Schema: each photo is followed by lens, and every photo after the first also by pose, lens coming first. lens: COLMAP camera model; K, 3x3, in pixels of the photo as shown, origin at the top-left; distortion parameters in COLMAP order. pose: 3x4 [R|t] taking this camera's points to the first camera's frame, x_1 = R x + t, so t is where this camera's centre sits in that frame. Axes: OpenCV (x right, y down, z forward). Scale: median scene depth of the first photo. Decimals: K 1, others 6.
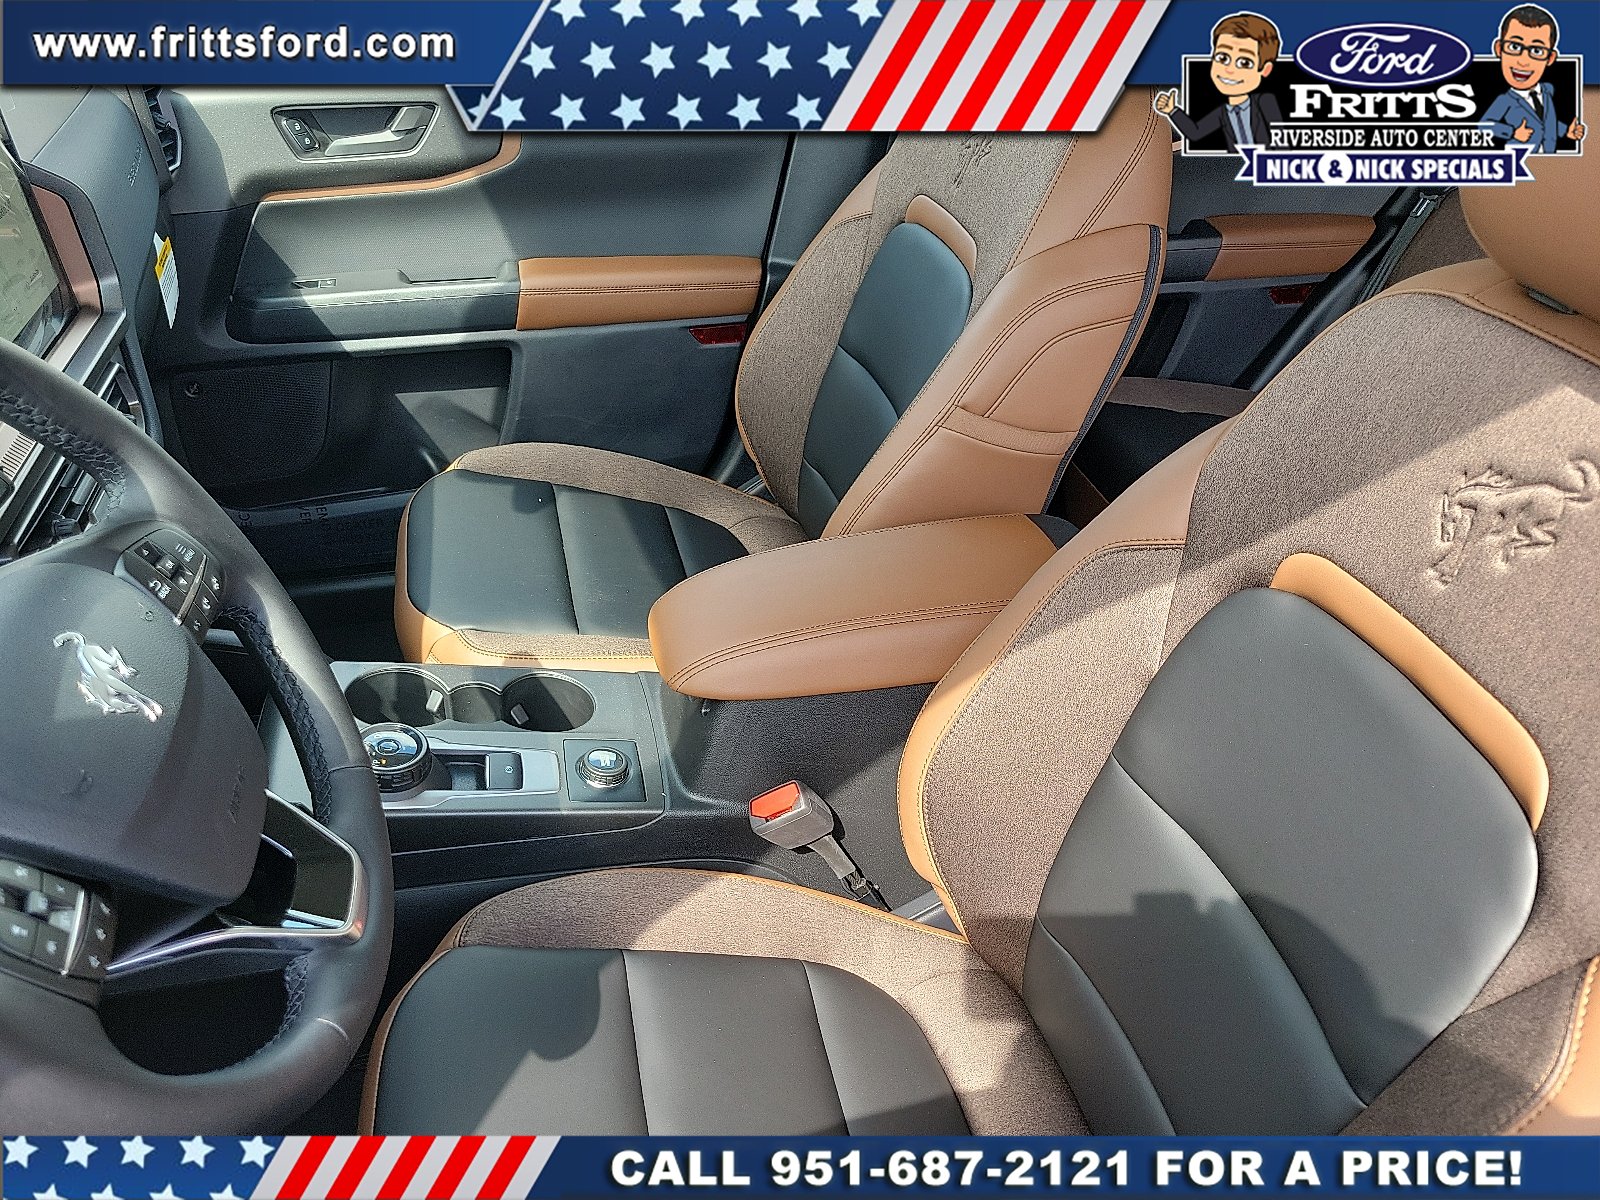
lens RADIAL K [[1240.7, 0, 772.6], [0, 1240.7, 596.1], [0, 0, 1]] dist [0.042483, -0.007265]
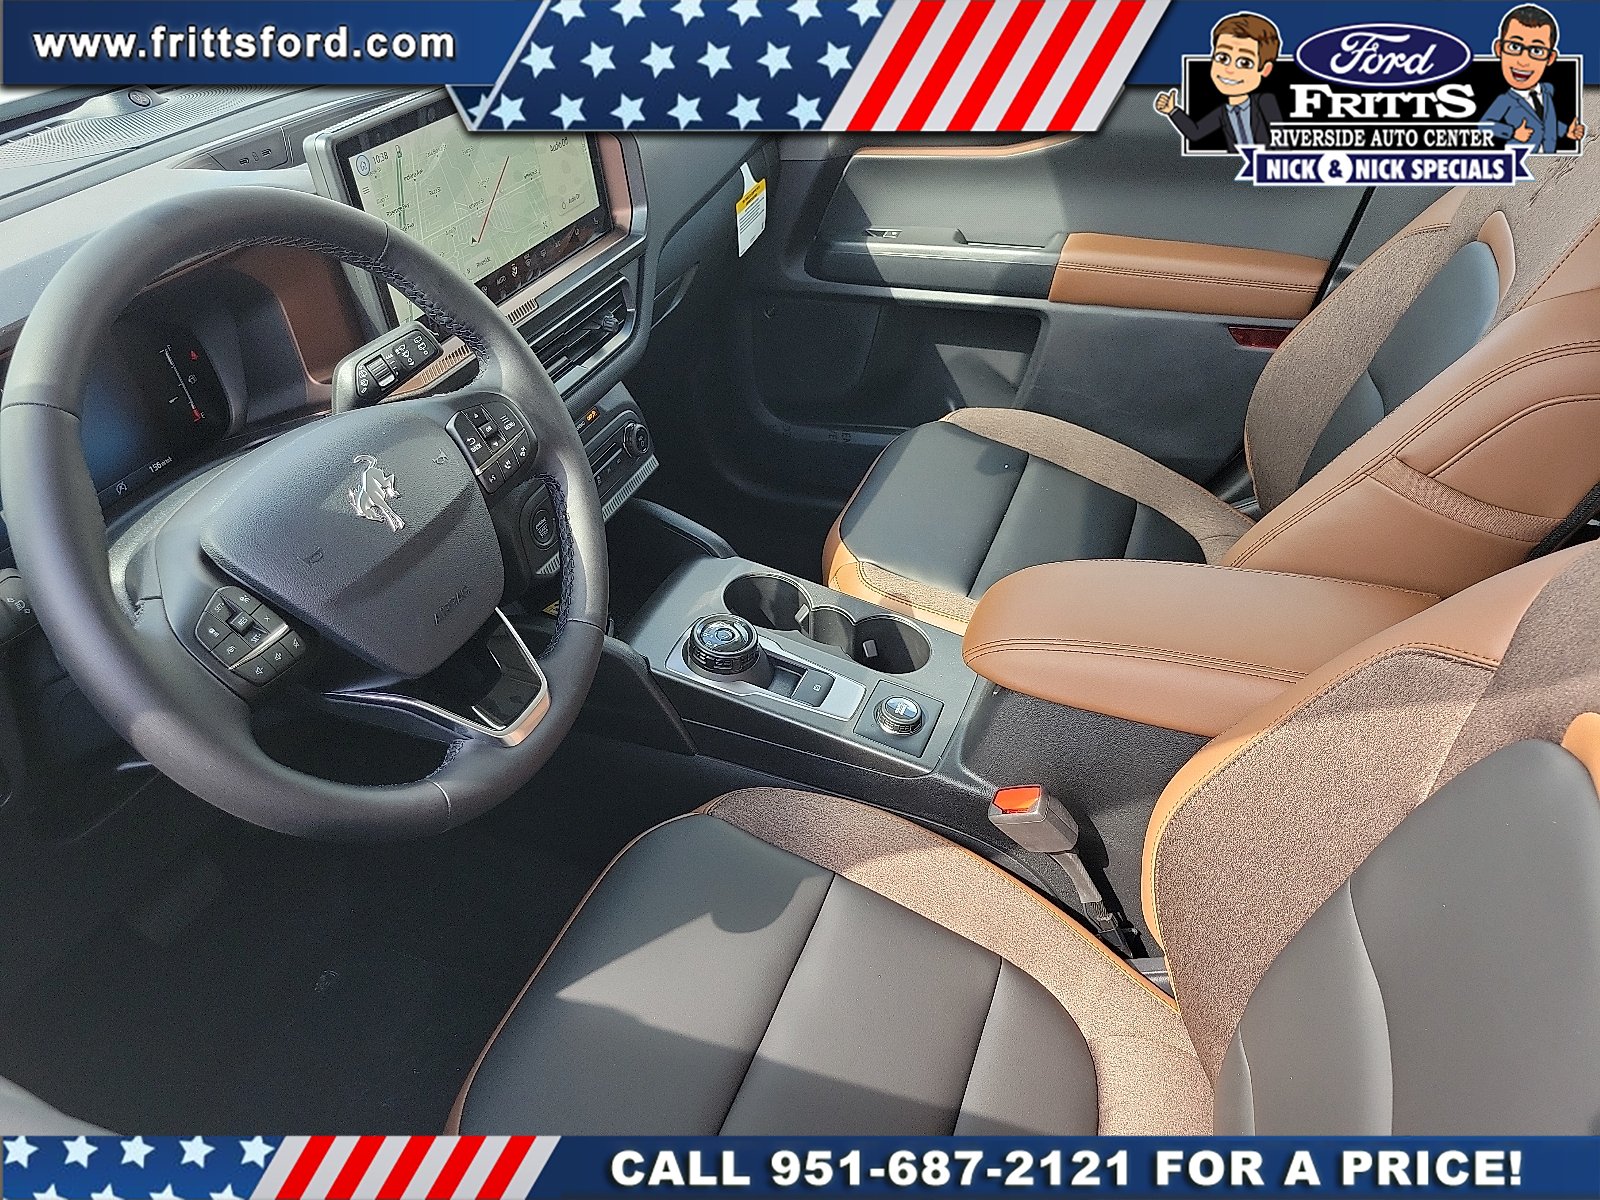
lens RADIAL K [[1240.7, 0, 772.6], [0, 1240.7, 596.1], [0, 0, 1]] dist [0.042483, -0.007265]
pose [[0.816016, 0.272021, -0.510023, 0.289570], [-0.256375, 0.961134, 0.102432, -0.040847], [0.518064, 0.047171, 0.854040, 0.032098]]
